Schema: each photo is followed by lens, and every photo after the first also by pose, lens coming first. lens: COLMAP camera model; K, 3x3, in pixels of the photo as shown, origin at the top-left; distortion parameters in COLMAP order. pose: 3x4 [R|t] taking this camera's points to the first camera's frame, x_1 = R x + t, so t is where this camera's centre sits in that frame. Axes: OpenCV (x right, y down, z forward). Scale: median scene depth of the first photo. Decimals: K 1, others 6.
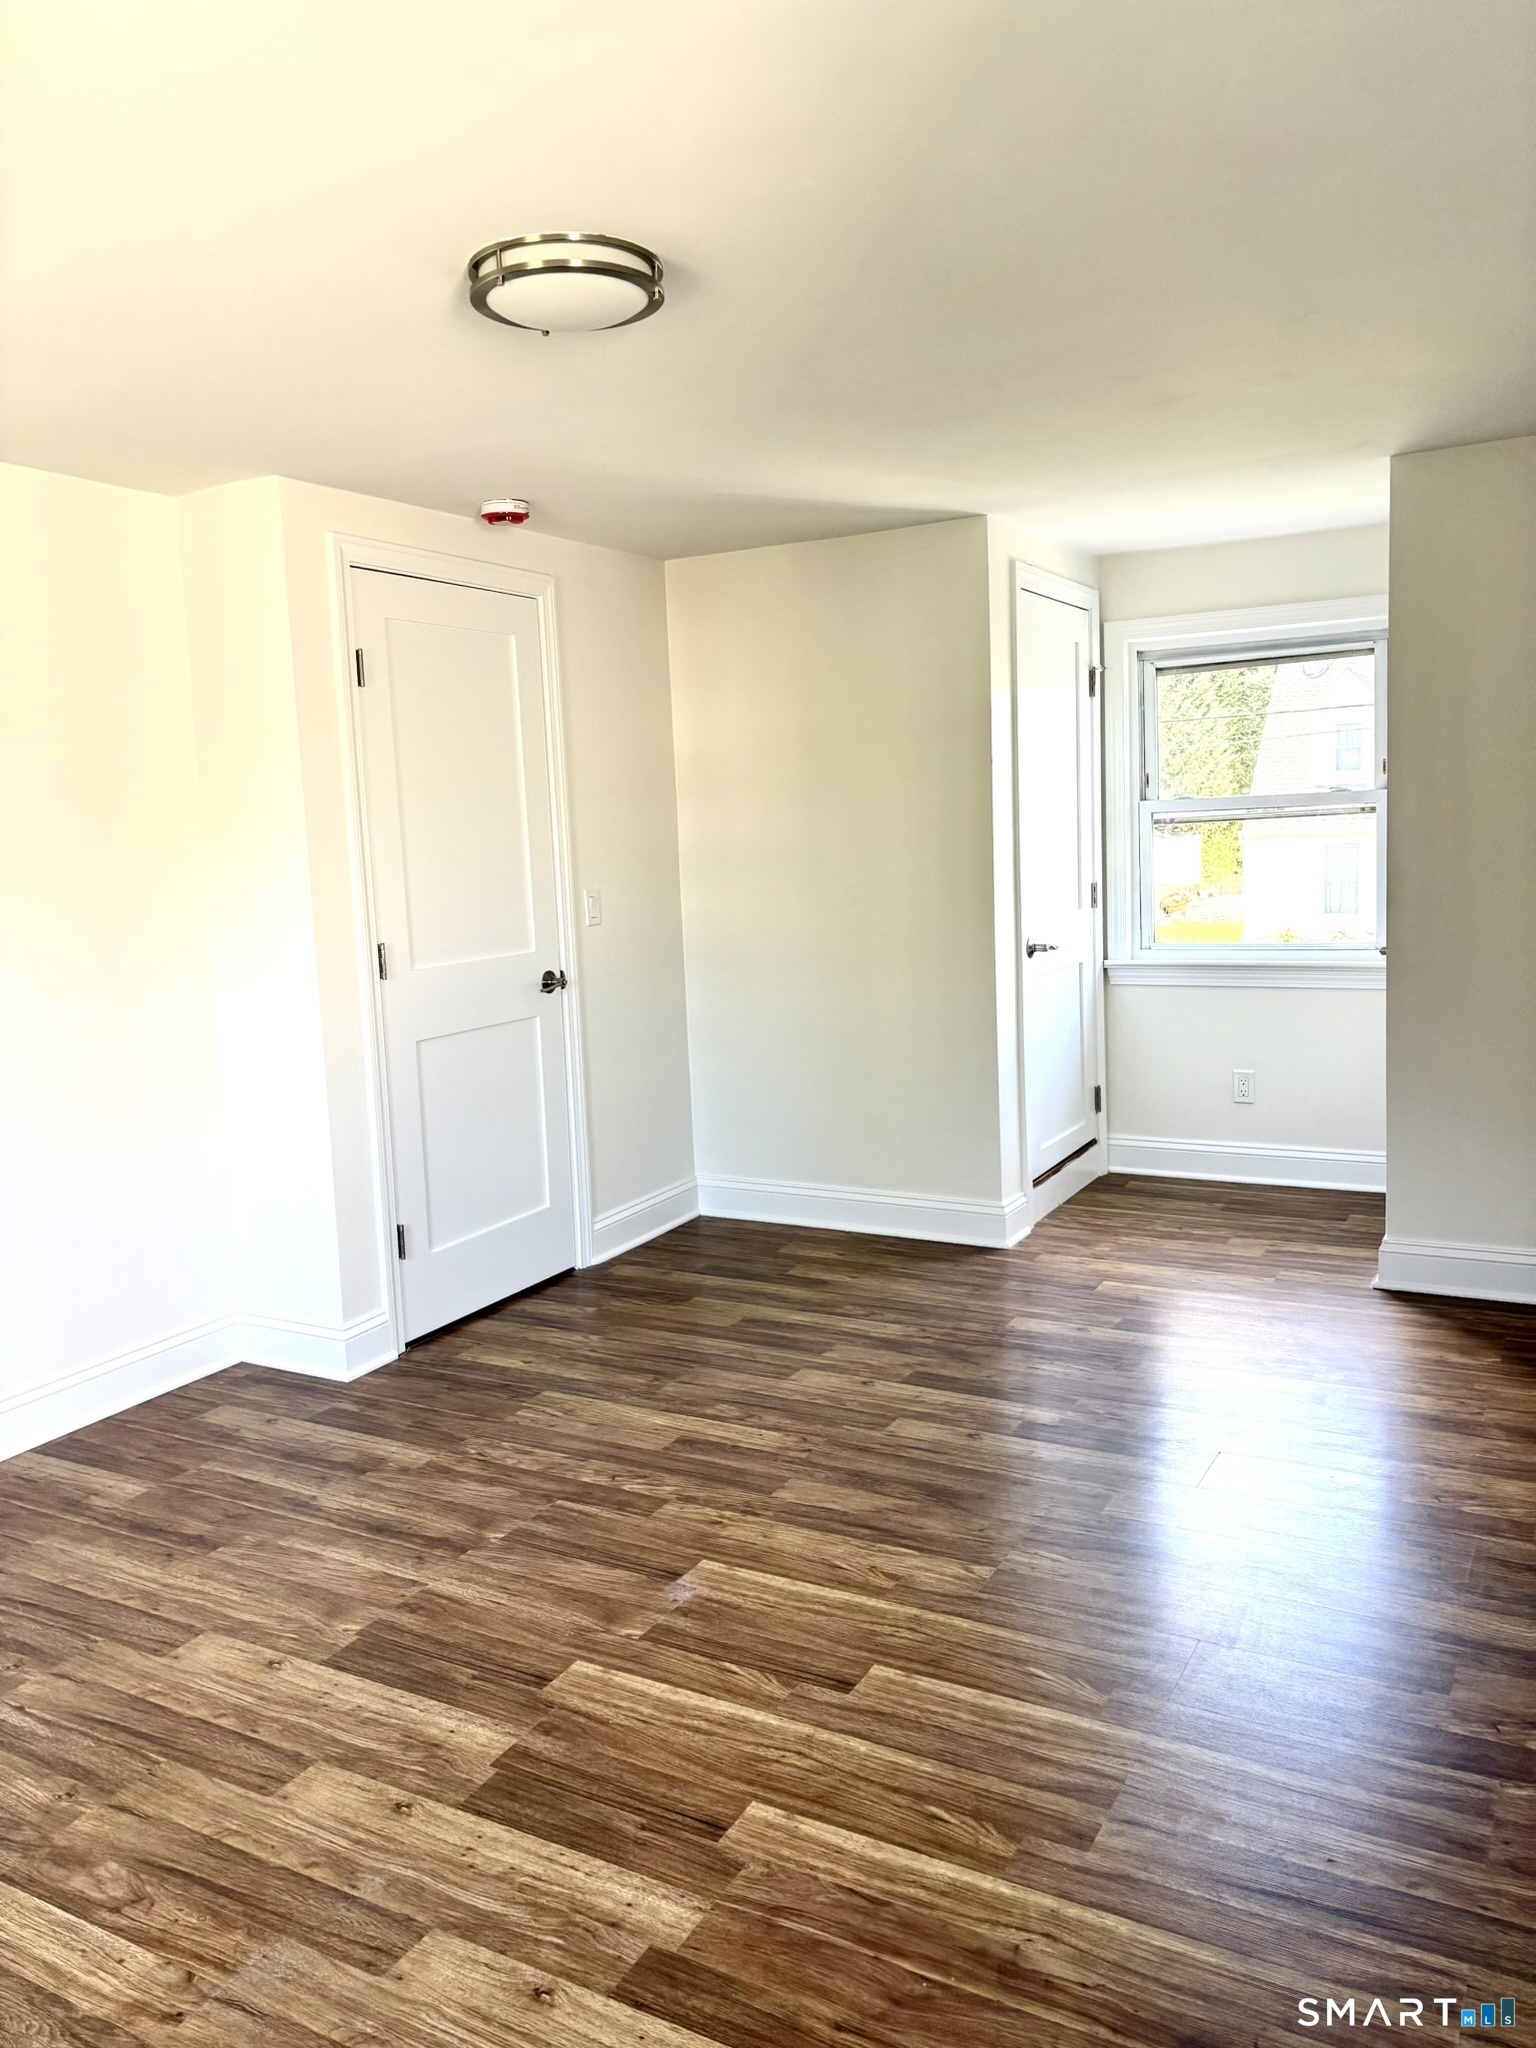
lens RADIAL K [[1535.4, 0, 768.9], [0, 1535.4, 1032.0], [0, 0, 1]] dist [0.060584, -0.053953]
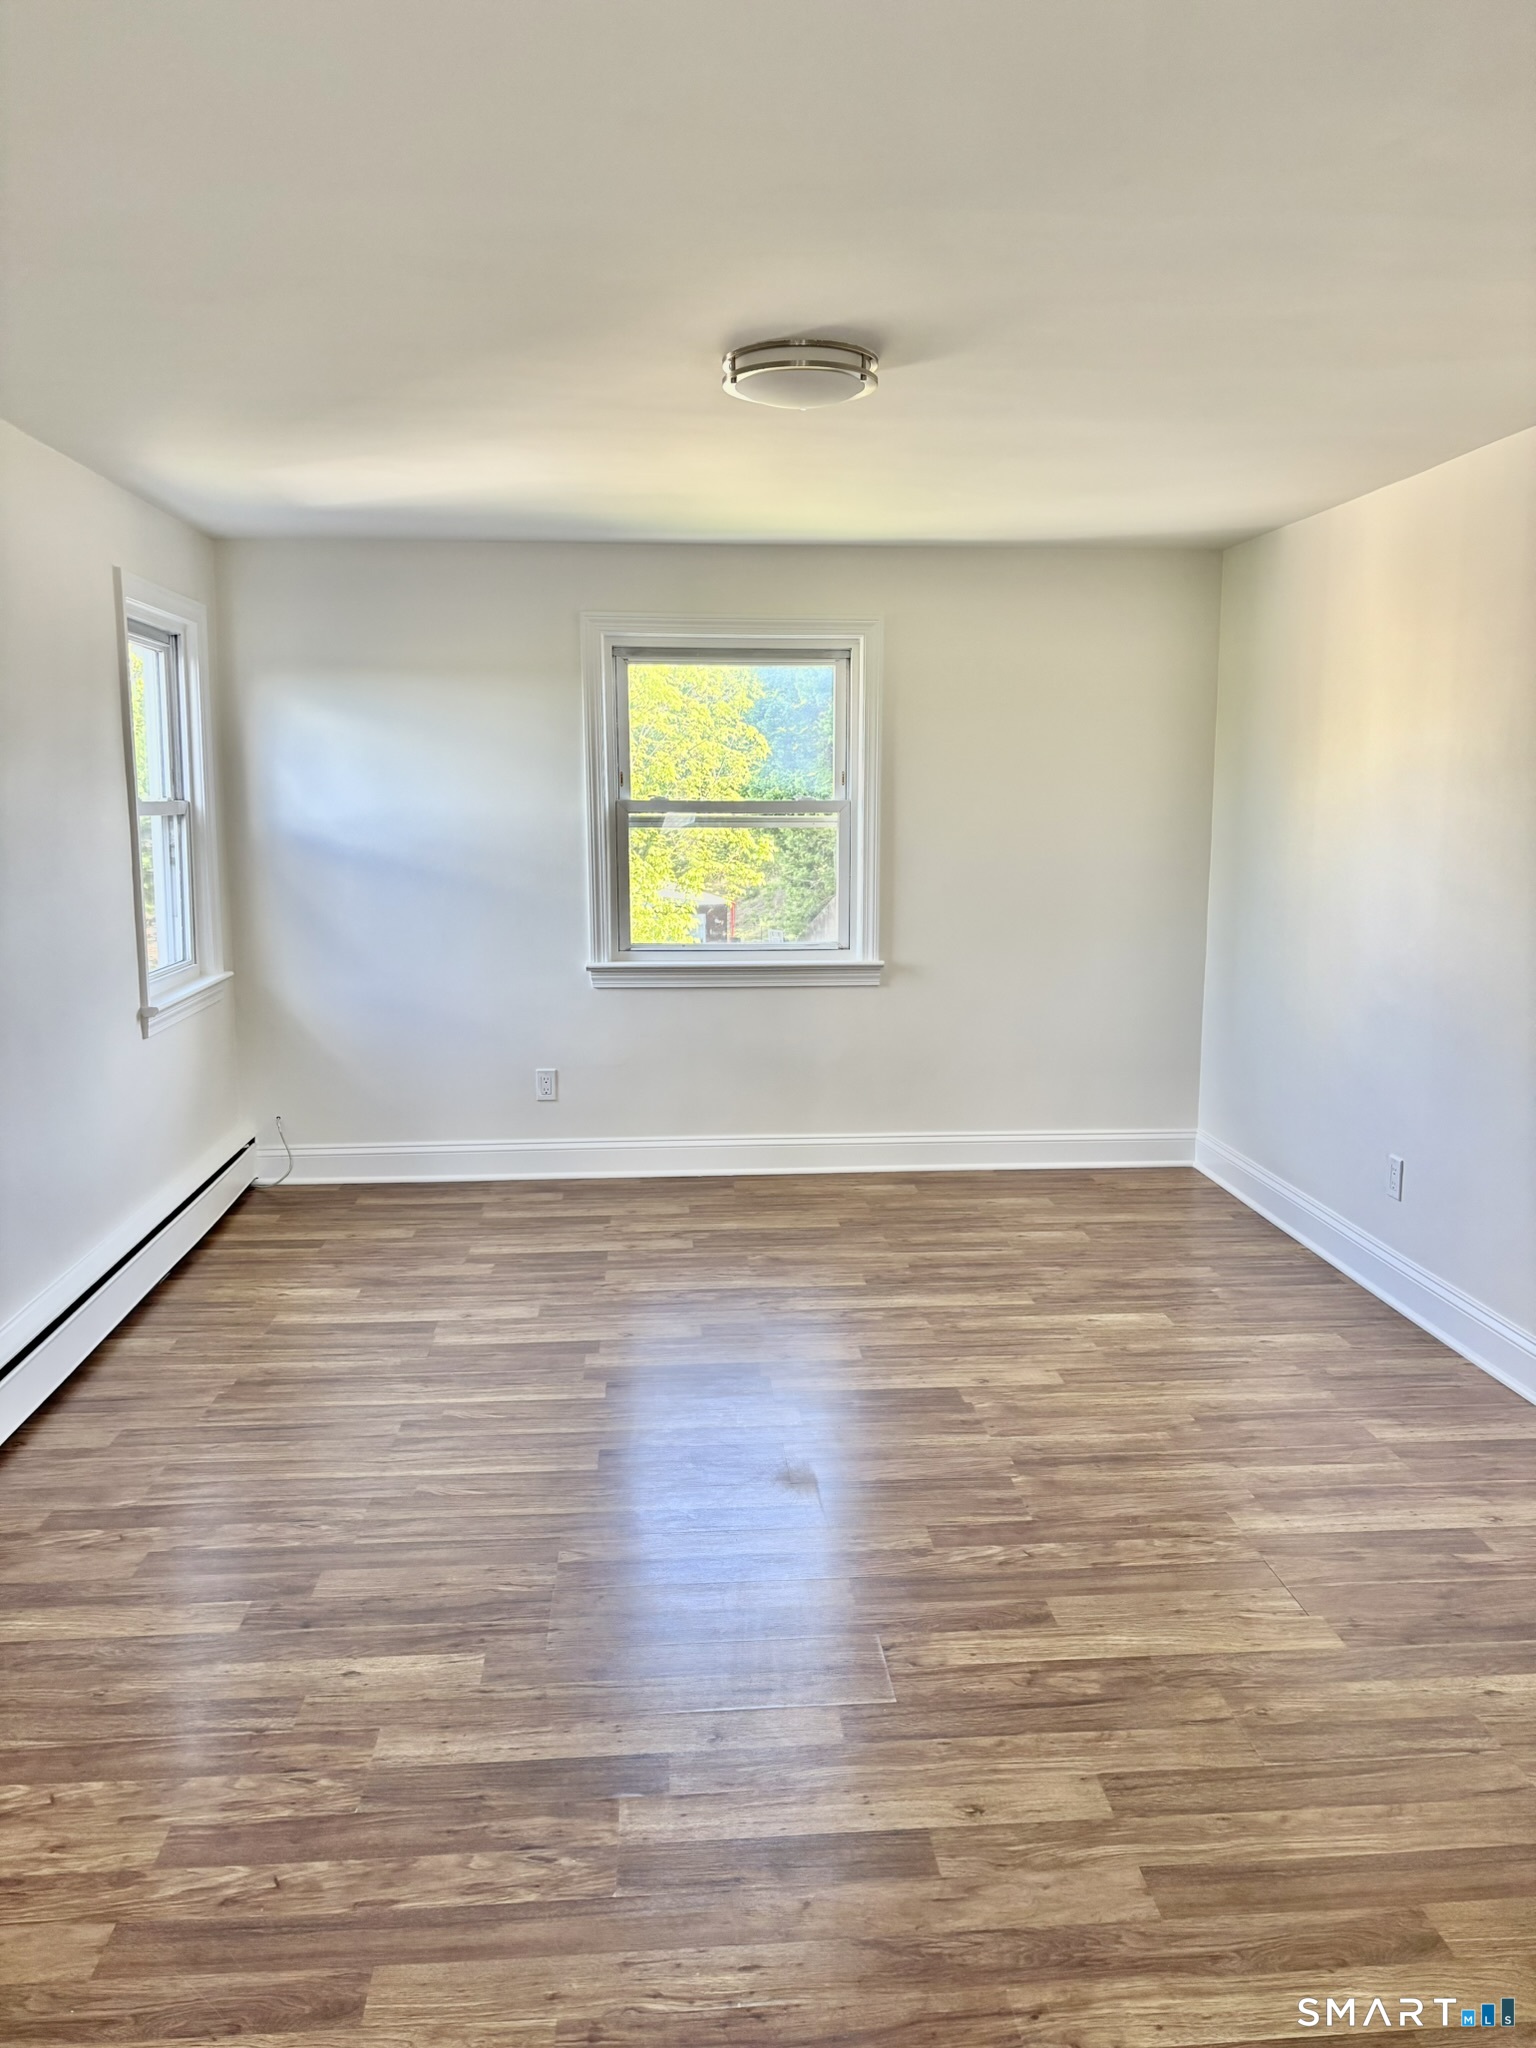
lens RADIAL K [[1525.3, 0, 757.1], [0, 1525.3, 1052.8], [0, 0, 1]] dist [0.124271, -0.054258]
pose [[-0.831078, 0.136246, -0.539210, 0.562274], [-0.038386, 0.953165, 0.300006, -0.293008], [0.554830, 0.270026, -0.786924, 1.851889]]
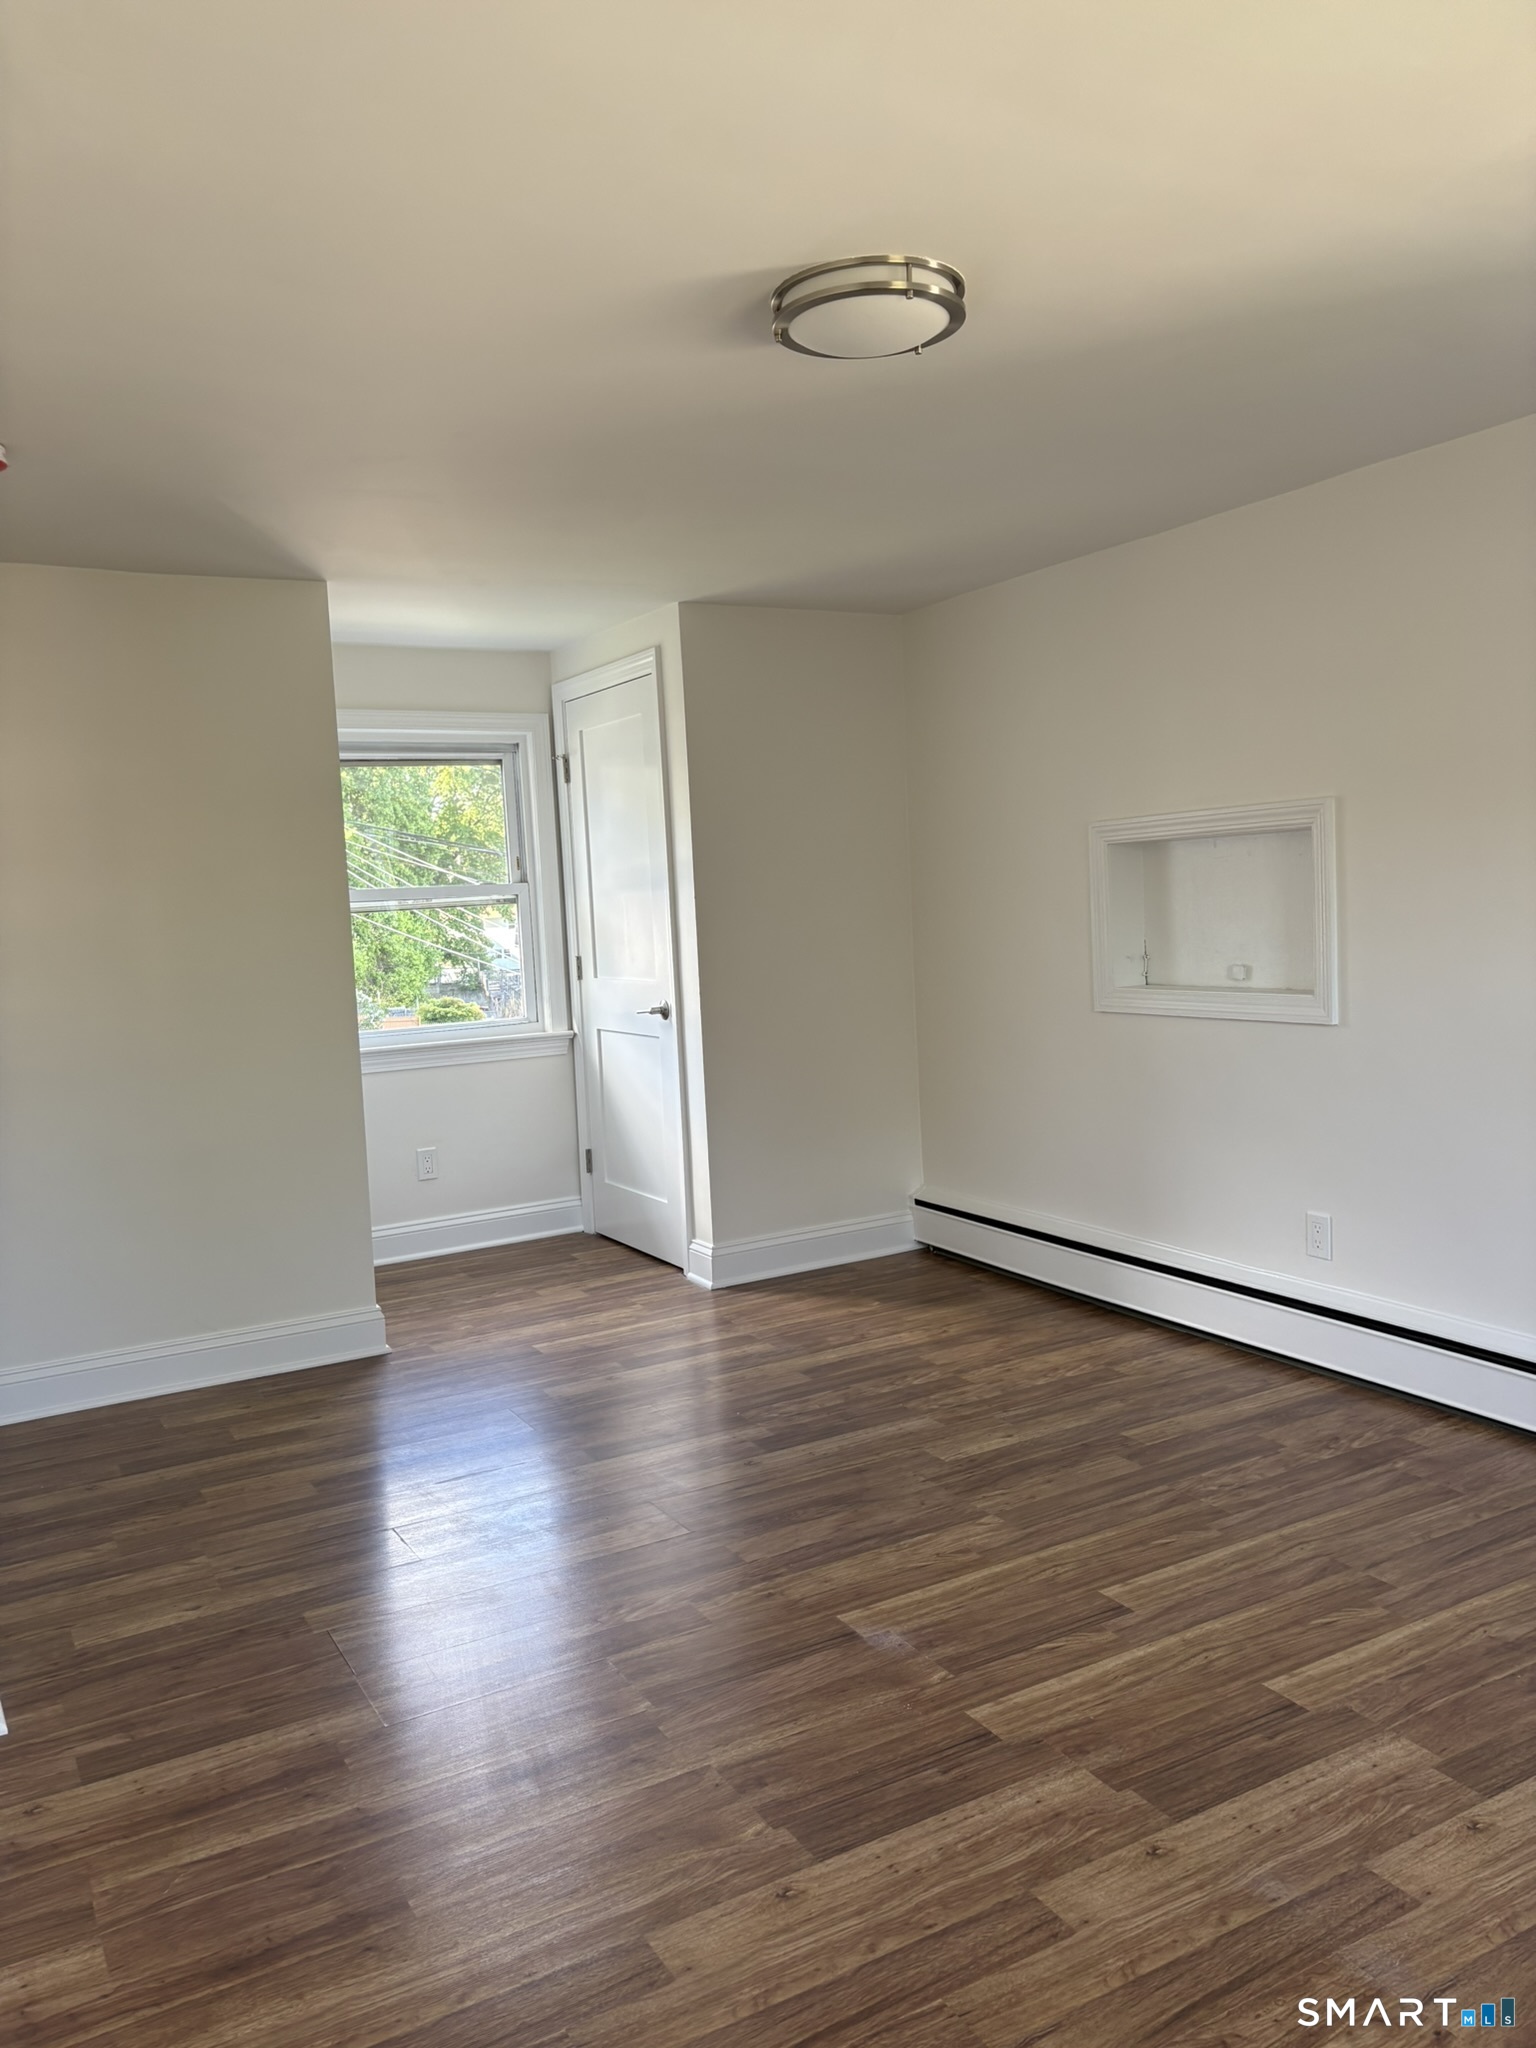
lens RADIAL K [[1537.8, 0, 738.4], [0, 1537.8, 1029.9], [0, 0, 1]] dist [0.060132, -0.061908]
pose [[0.522397, -0.057627, 0.850753, -0.935858], [0.139553, 0.990039, -0.018630, -0.011943], [-0.841205, 0.128458, 0.525236, 0.531786]]
